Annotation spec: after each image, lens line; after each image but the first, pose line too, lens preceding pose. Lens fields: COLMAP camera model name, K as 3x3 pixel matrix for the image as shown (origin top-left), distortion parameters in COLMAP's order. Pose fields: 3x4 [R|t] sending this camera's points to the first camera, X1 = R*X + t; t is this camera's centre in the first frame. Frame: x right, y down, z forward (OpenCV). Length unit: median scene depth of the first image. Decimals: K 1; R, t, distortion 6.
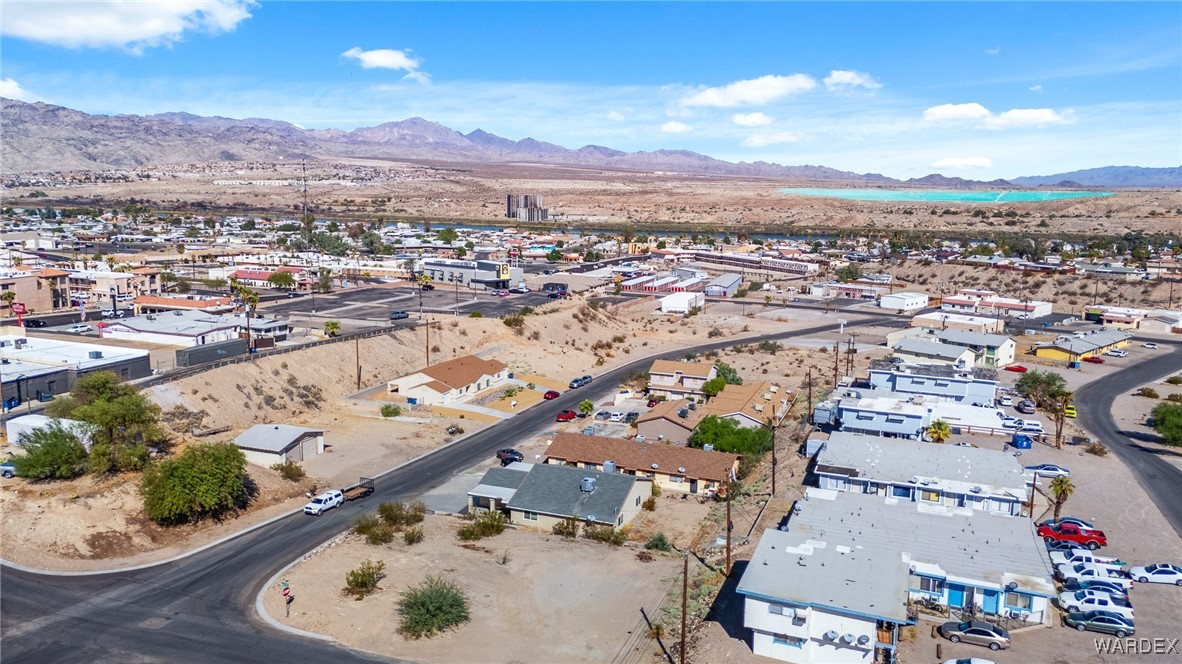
lens RADIAL K [[860.9, 0, 591.0], [0, 860.9, 332.0], [0, 0, 1]] dist [0.100982, -0.115280]
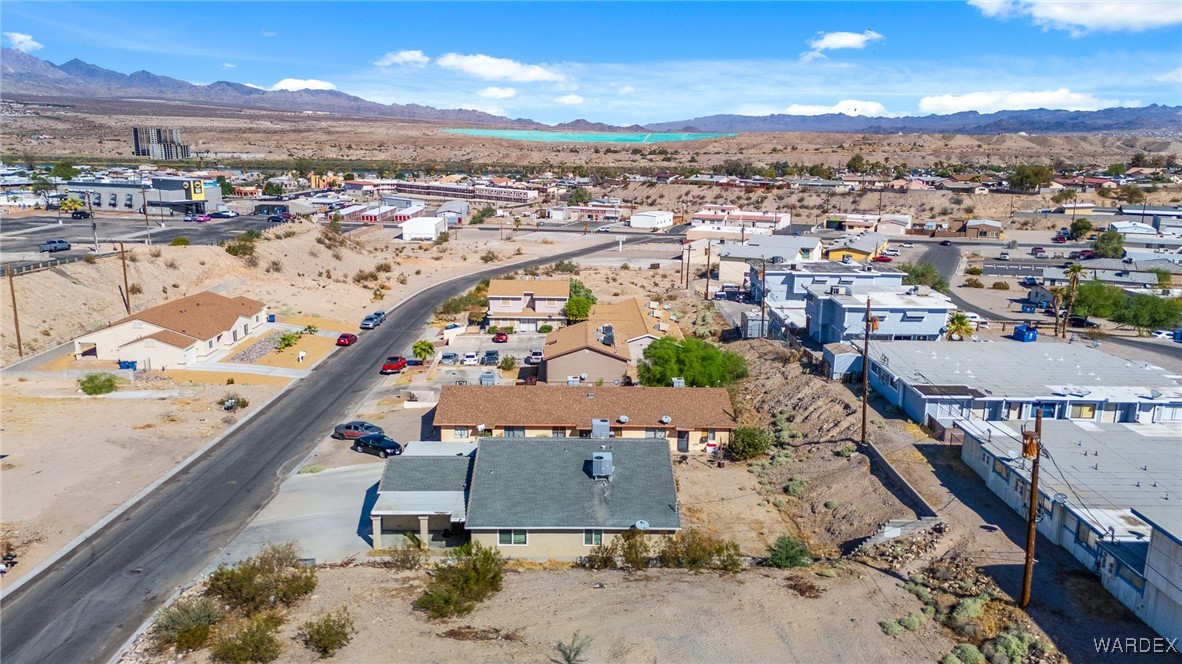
lens RADIAL K [[860.9, 0, 591.0], [0, 860.9, 332.0], [0, 0, 1]] dist [0.100982, -0.115280]
pose [[0.926502, -0.083907, 0.366815, -0.072874], [0.061243, 0.995449, 0.073015, 0.017187], [-0.371272, -0.045184, 0.927424, 0.169185]]
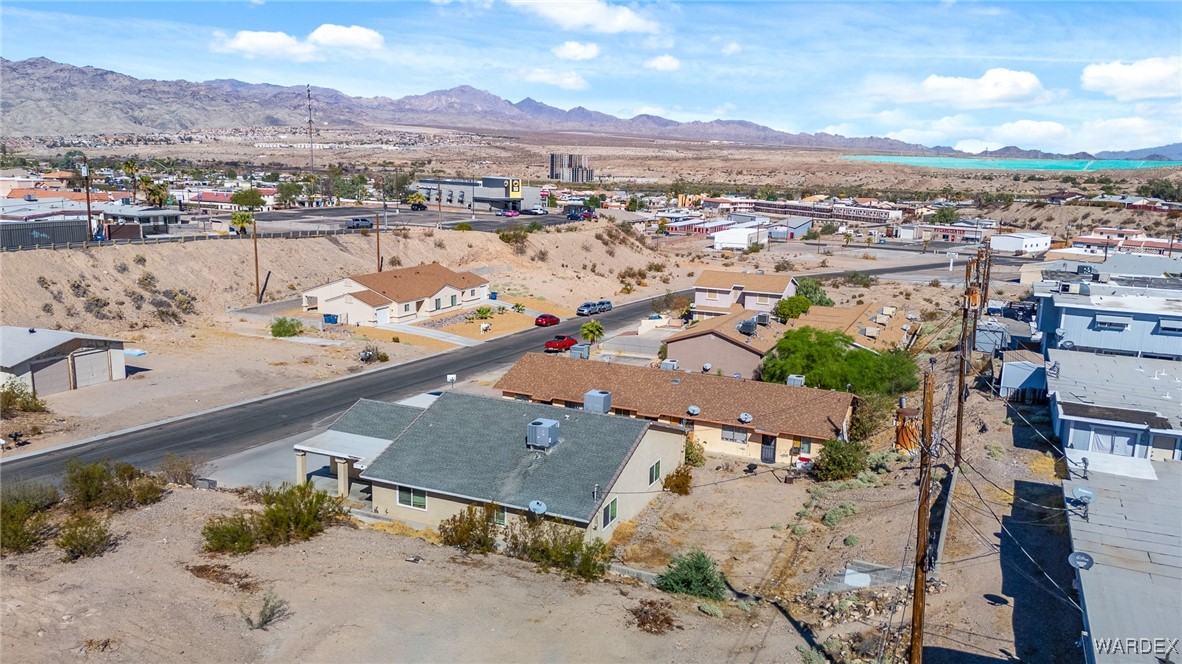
lens RADIAL K [[887.7, 0, 591.0], [0, 887.7, 332.0], [0, 0, 1]] dist [0.066203, -0.058449]
pose [[0.998307, 0.019764, -0.054698, 0.016323], [-0.018355, 0.999489, 0.026151, 0.038684], [0.055186, -0.025103, 0.998160, 0.187221]]
